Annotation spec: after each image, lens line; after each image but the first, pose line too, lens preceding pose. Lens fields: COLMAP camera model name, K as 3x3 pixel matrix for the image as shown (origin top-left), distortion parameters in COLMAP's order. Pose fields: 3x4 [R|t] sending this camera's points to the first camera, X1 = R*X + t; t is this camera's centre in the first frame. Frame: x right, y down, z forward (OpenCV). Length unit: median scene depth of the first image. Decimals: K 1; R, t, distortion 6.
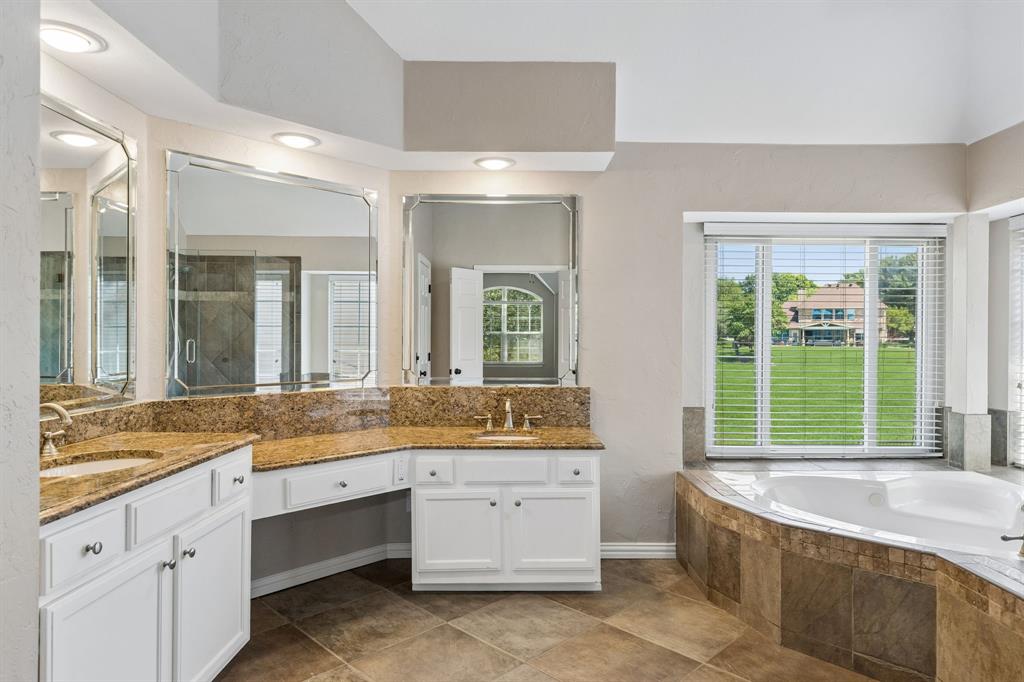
lens RADIAL K [[629.8, 0, 535.5], [0, 629.8, 337.8], [0, 0, 1]] dist [-0.004093, -0.002223]
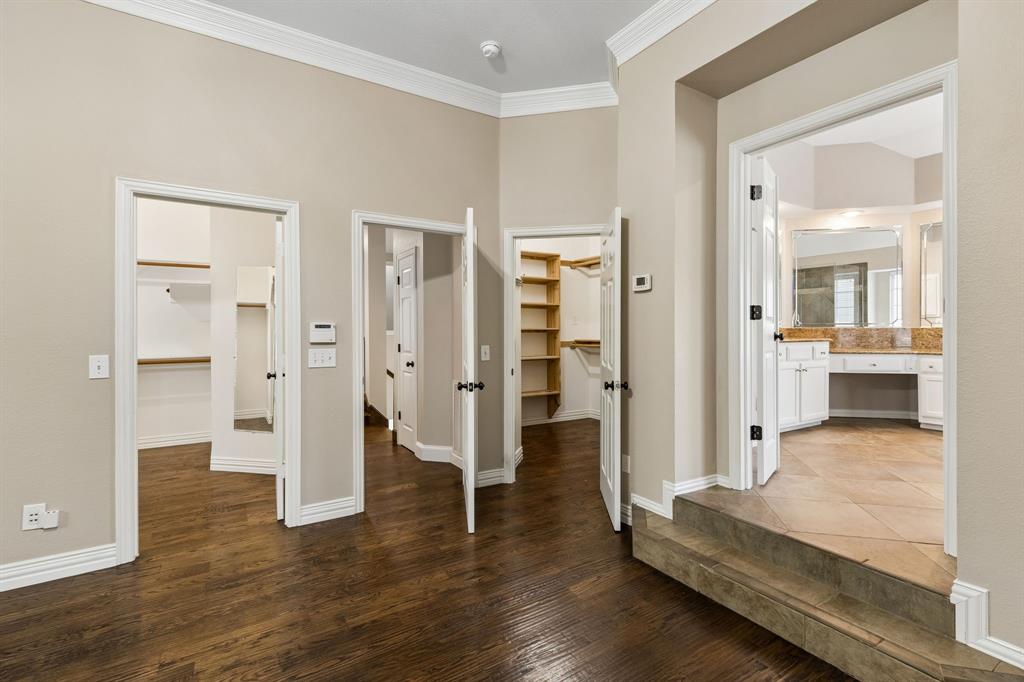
lens RADIAL K [[471.3, 0, 517.4], [0, 471.3, 333.2], [0, 0, 1]] dist [0.012197, -0.000725]
pose [[0.524815, -0.000249, -0.851216, 0.420800], [0.004010, 0.999990, 0.002179, 0.100936], [0.851207, -0.004557, 0.524810, -0.874273]]
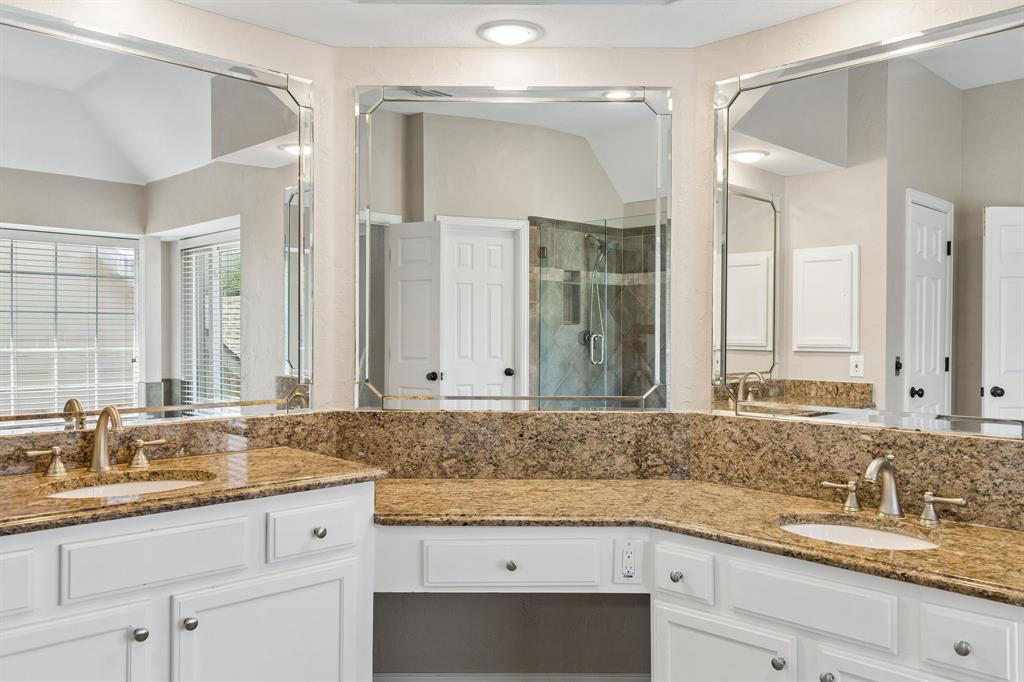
lens RADIAL K [[827.4, 0, 511.5], [0, 827.4, 340.5], [0, 0, 1]] dist [0.008497, 0.001410]
pose [[0.683389, 0.008295, -0.730007, 0.262476], [-0.001625, 0.999950, 0.009841, 0.002026], [0.730052, -0.005539, 0.683369, 0.399168]]
